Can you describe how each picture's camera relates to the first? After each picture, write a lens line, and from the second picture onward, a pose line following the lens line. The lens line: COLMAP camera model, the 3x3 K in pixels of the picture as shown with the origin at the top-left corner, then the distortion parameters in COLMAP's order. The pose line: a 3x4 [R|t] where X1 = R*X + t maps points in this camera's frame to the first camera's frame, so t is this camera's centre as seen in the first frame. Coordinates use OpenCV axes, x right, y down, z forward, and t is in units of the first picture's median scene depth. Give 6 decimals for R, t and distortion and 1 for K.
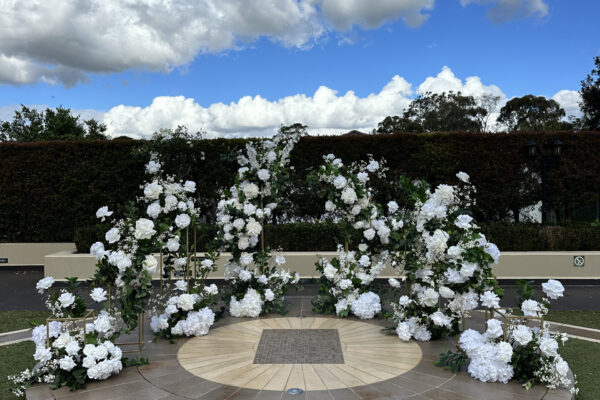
lens RADIAL K [[543.5, 0, 311.1], [0, 543.5, 214.4], [0, 0, 1]] dist [0.110512, -0.226385]
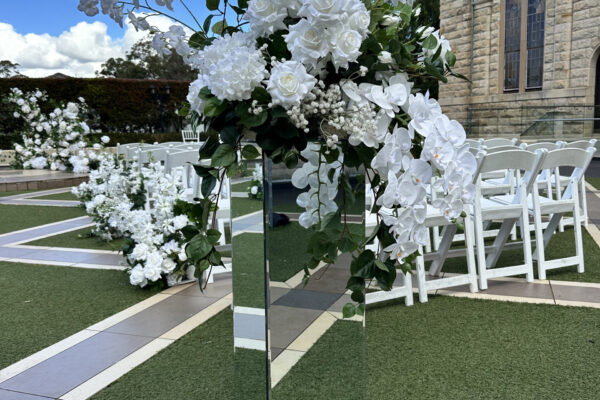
lens RADIAL K [[543.5, 0, 311.1], [0, 543.5, 214.4], [0, 0, 1]] dist [0.110512, -0.226385]
pose [[0.892439, -0.074032, 0.445052, 0.072402], [0.030986, 0.994174, 0.103240, 0.167333], [-0.450102, -0.078345, 0.889534, -1.244522]]
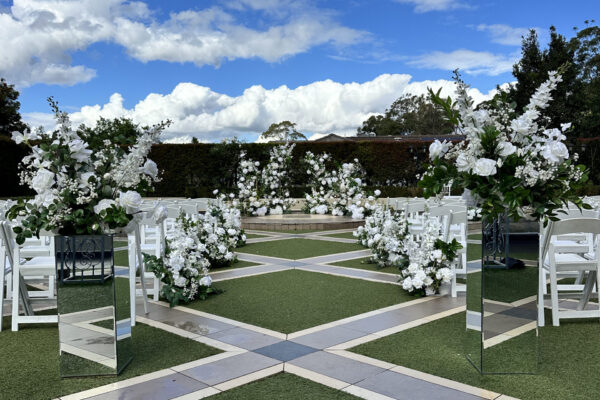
lens RADIAL K [[543.5, 0, 311.1], [0, 543.5, 214.4], [0, 0, 1]] dist [0.110512, -0.226385]
pose [[0.999744, 0.004729, 0.022124, -0.008862], [-0.004866, 0.999969, 0.006156, 0.165390], [-0.022094, -0.006262, 0.999736, -1.519810]]
